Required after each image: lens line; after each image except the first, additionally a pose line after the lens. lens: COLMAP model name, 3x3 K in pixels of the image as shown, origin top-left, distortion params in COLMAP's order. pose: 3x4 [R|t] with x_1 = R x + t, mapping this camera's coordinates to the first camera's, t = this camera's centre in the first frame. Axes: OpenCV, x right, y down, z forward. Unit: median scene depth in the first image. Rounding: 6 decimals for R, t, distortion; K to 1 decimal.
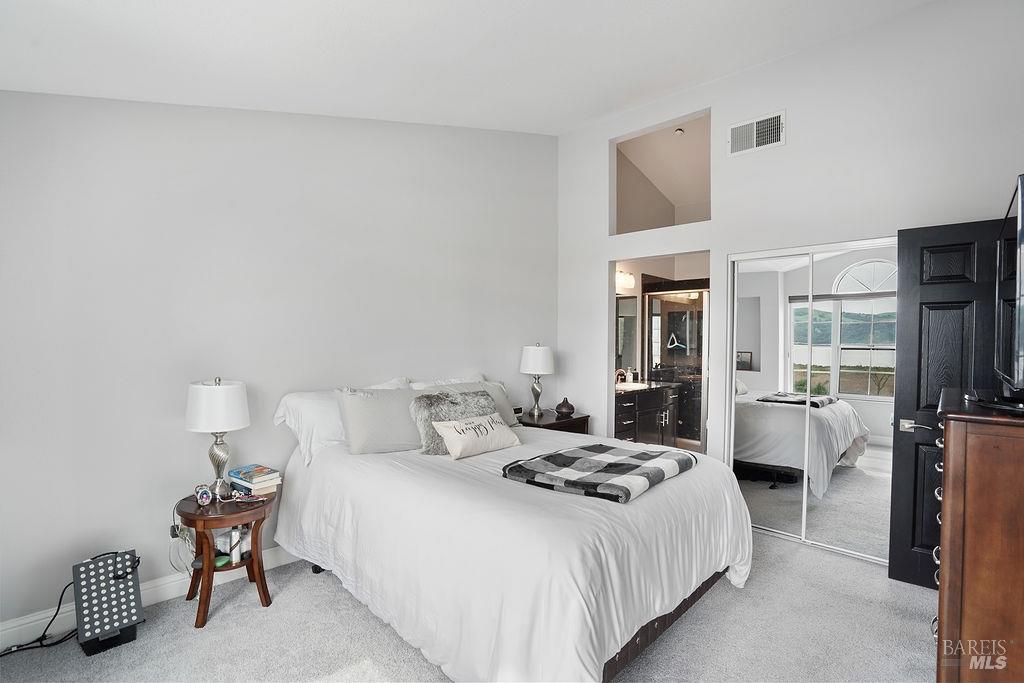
lens RADIAL K [[476.9, 0, 509.9], [0, 476.9, 341.3], [0, 0, 1]] dist [-0.047999, 0.014149]
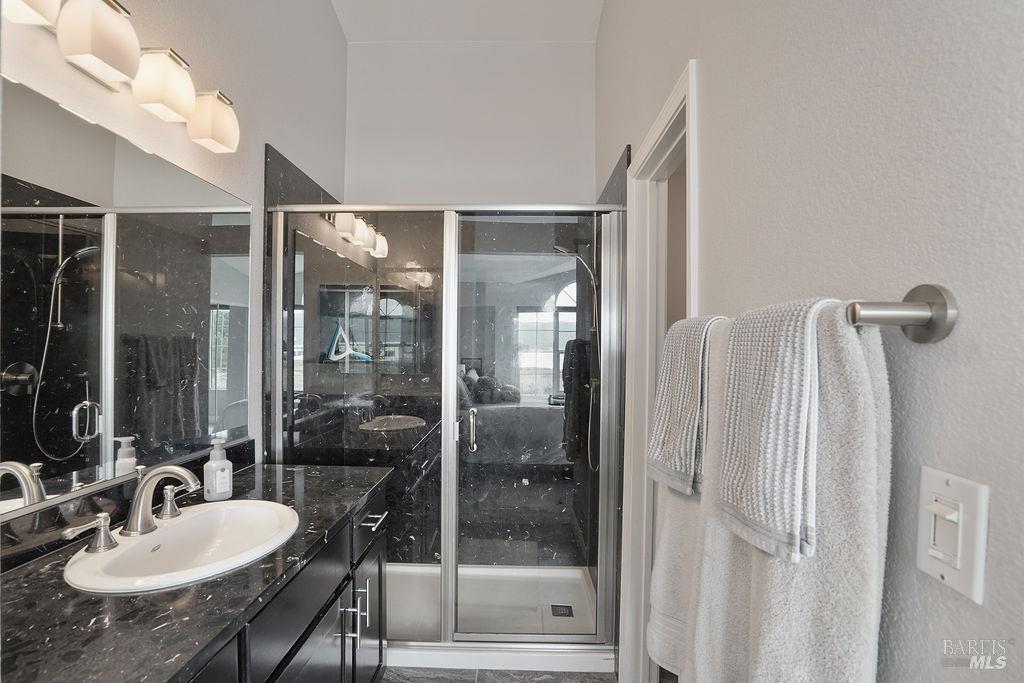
lens RADIAL K [[476.9, 0, 513.1], [0, 476.9, 344.4], [0, 0, 1]] dist [-0.047999, 0.014149]
pose [[0.747415, -0.005207, 0.664337, 0.184119], [-0.002335, 0.999943, 0.010463, -0.007724], [-0.664354, -0.009372, 0.747360, 0.620081]]
